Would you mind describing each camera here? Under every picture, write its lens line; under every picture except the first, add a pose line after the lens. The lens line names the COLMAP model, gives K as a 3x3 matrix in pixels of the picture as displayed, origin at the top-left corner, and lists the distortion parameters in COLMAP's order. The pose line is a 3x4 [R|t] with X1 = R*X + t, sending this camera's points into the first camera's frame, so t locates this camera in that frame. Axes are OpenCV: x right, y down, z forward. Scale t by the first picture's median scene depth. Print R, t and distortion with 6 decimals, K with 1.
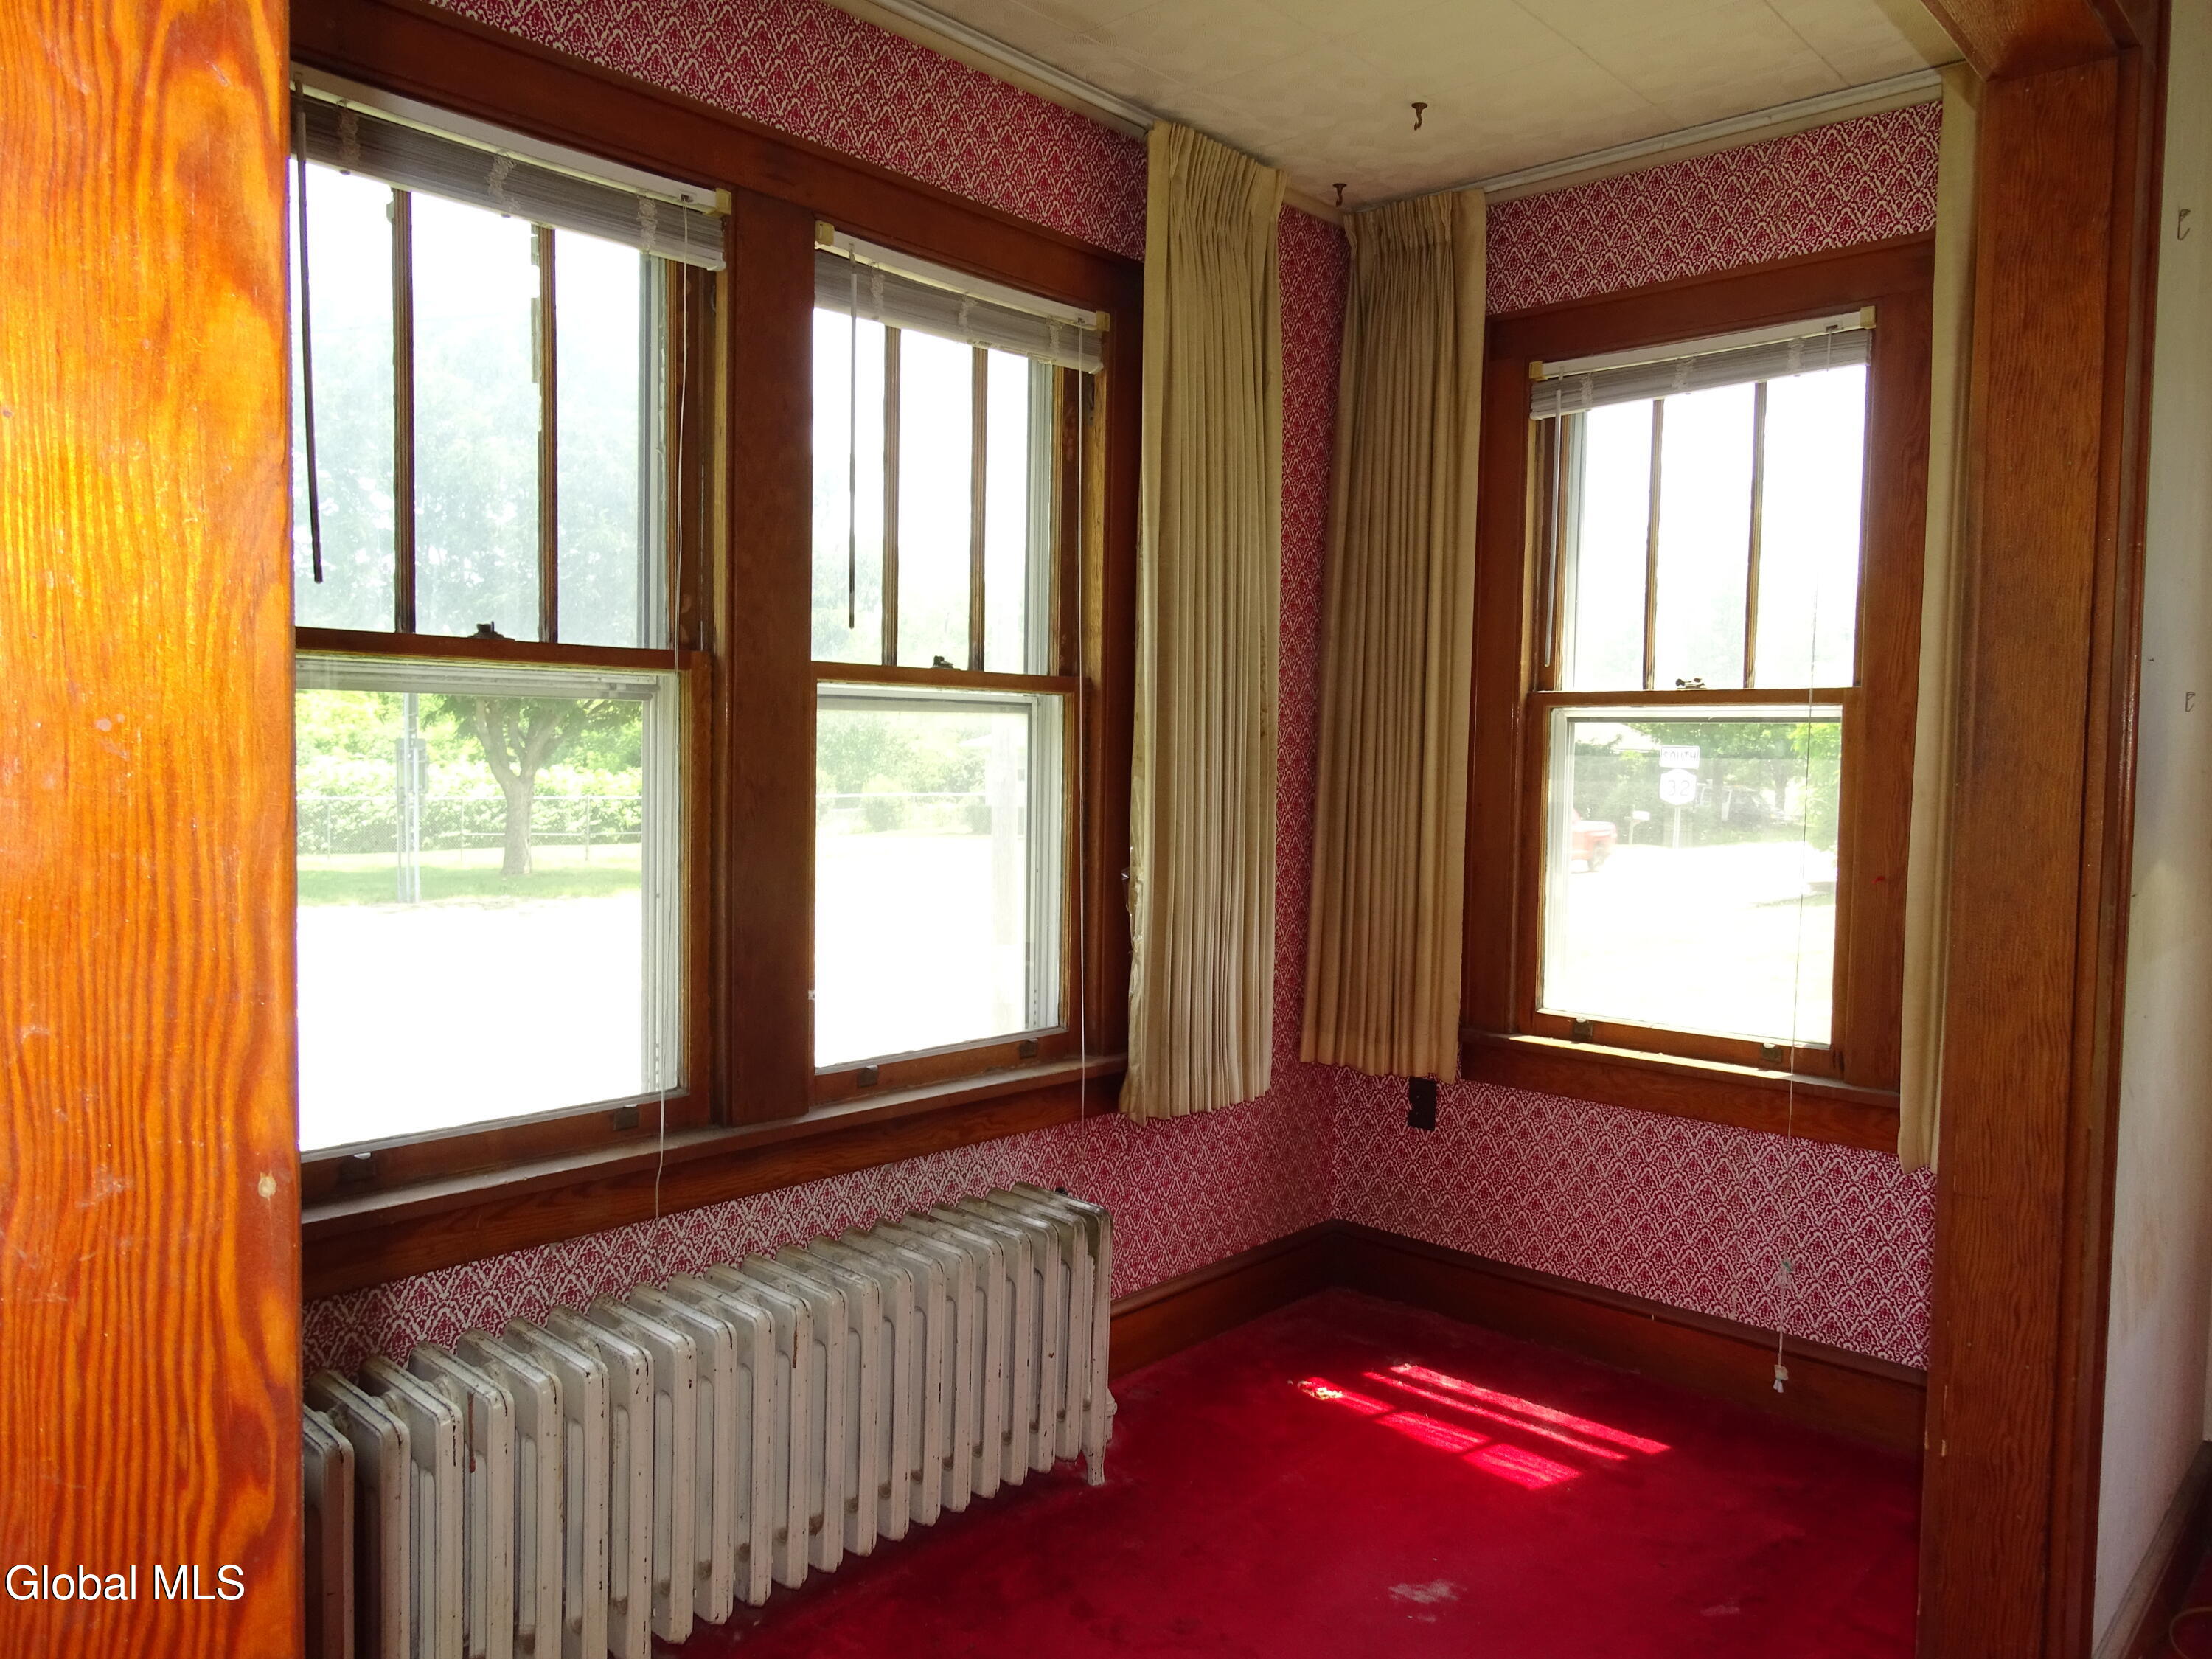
lens RADIAL K [[1564.7, 0, 1110.4], [0, 1564.7, 835.5], [0, 0, 1]] dist [-0.006255, 0.001115]
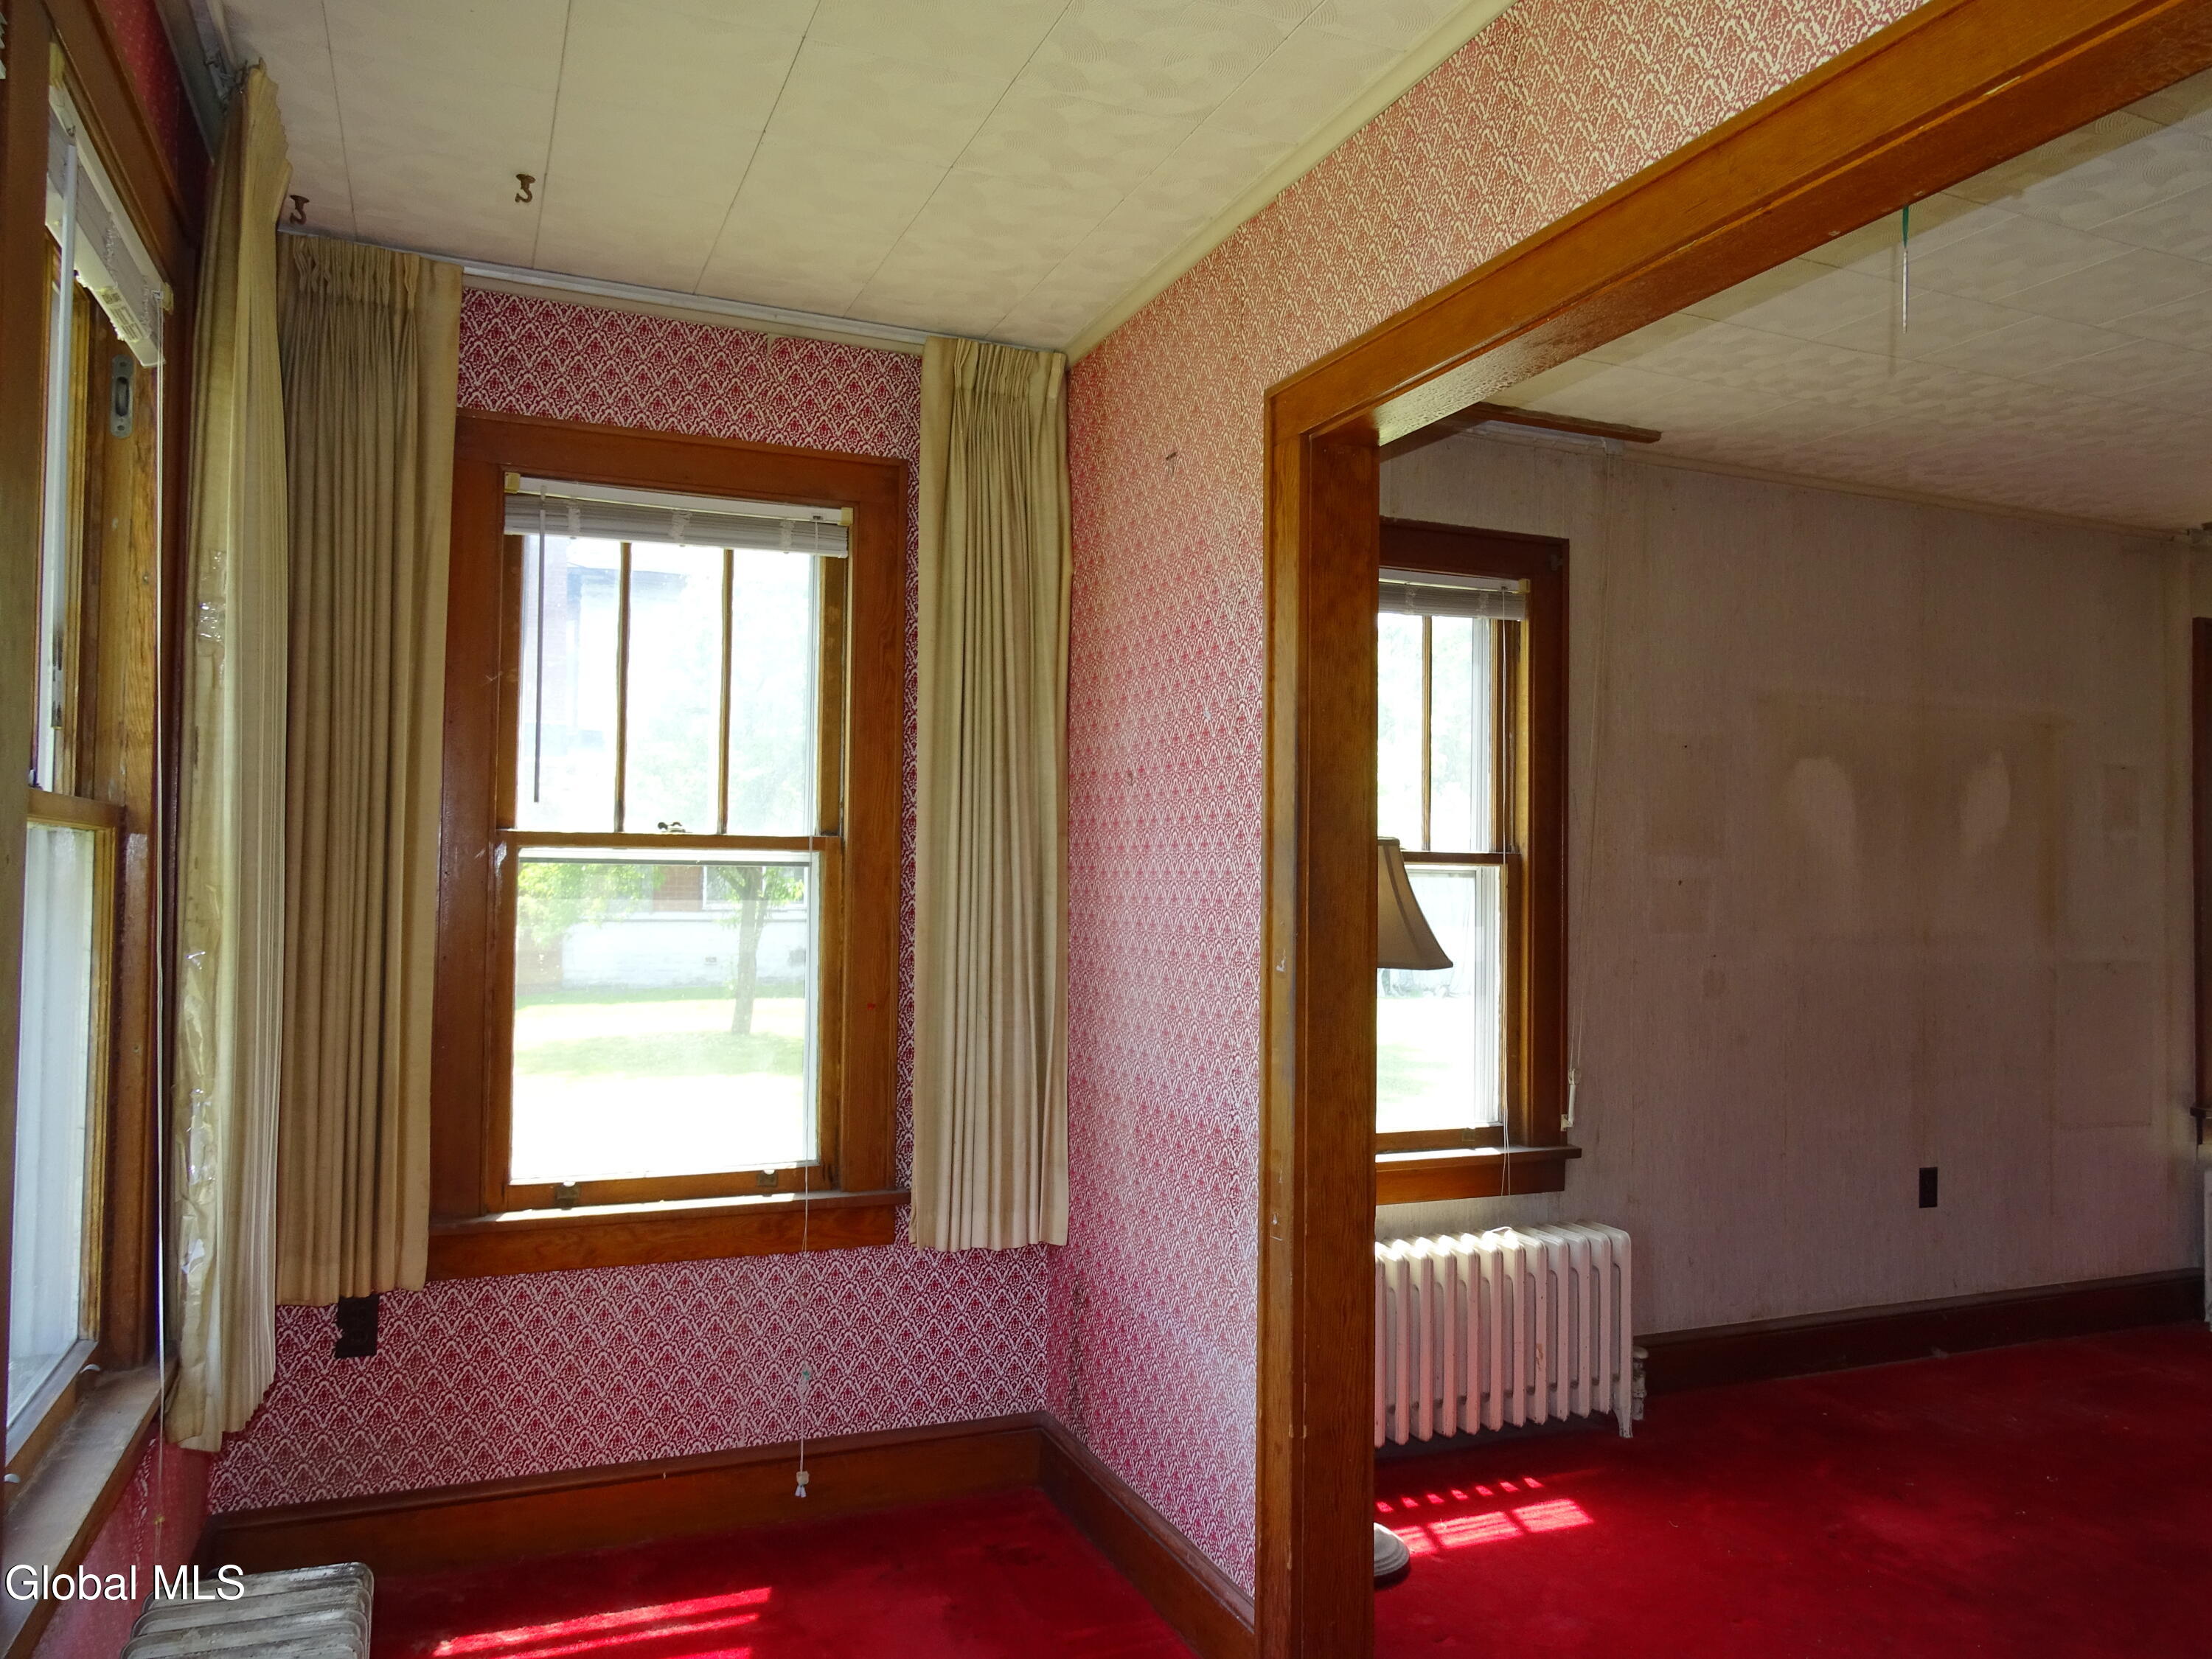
lens RADIAL K [[1564.7, 0, 1110.4], [0, 1564.7, 835.5], [0, 0, 1]] dist [-0.006255, 0.001115]
pose [[0.423332, 0.014165, 0.905864, -0.435274], [0.046891, 0.998195, -0.037522, -0.041473], [-0.904761, 0.058361, 0.421903, 0.323793]]
